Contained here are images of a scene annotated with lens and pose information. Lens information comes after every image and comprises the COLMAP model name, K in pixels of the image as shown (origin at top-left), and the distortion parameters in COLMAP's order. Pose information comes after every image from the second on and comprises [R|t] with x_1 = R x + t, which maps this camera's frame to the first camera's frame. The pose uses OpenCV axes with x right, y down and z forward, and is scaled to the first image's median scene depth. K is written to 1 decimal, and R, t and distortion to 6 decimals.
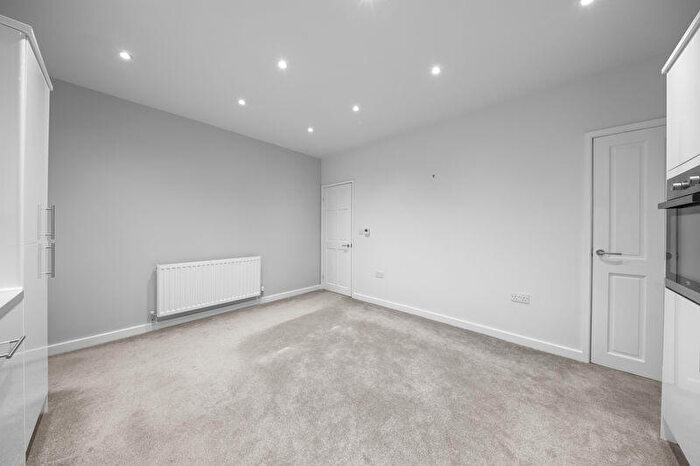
lens RADIAL K [[226.6, 0, 351.3], [0, 226.6, 229.6], [0, 0, 1]] dist [-0.000176, -0.000017]
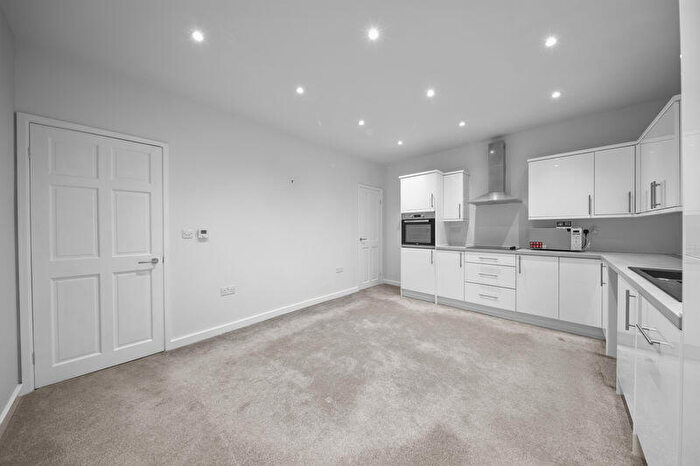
lens RADIAL K [[226.6, 0, 351.3], [0, 226.6, 229.6], [0, 0, 1]] dist [-0.000176, -0.000017]
pose [[0.010280, -0.002453, 0.999944, -0.811967], [0.011196, 0.999935, 0.002338, -0.001980], [-0.999884, 0.011172, 0.010307, 0.756096]]
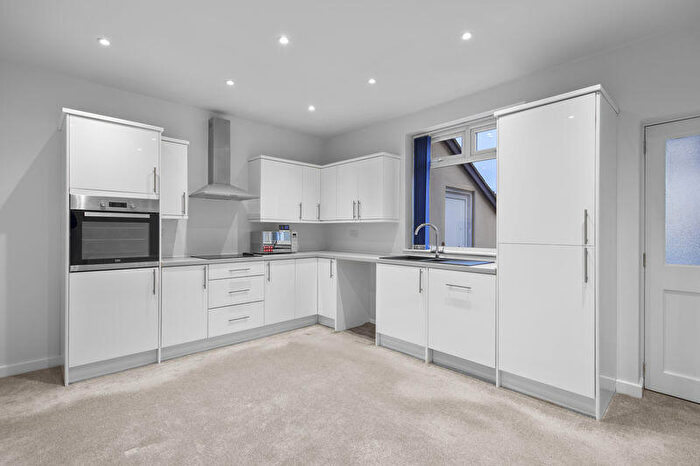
lens RADIAL K [[331.2, 0, 350.1], [0, 331.2, 230.3], [0, 0, 1]] dist [0.002138, -0.000020]
pose [[-0.997828, -0.003153, 0.065801, -0.195238], [-0.003077, 0.999994, 0.001252, -0.003578], [-0.065805, 0.001047, -0.997832, 1.330115]]
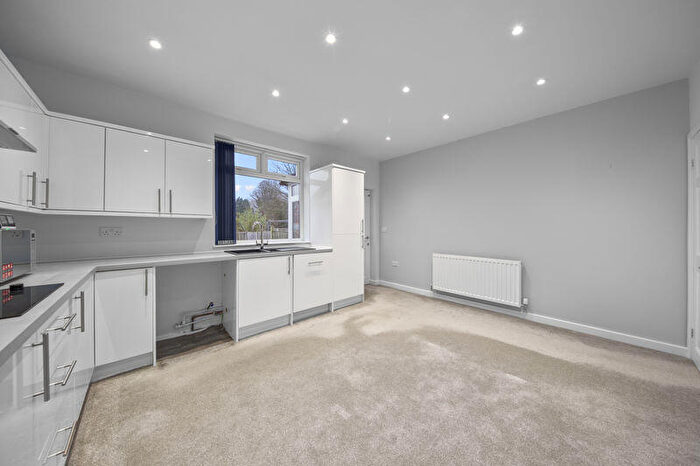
lens RADIAL K [[226.6, 0, 351.3], [0, 226.6, 229.6], [0, 0, 1]] dist [-0.000176, -0.000017]
pose [[-0.072395, 0.004293, -0.997367, 0.616637], [-0.004730, 0.999978, 0.004647, 0.000892], [0.997365, 0.005054, -0.072373, 0.564984]]
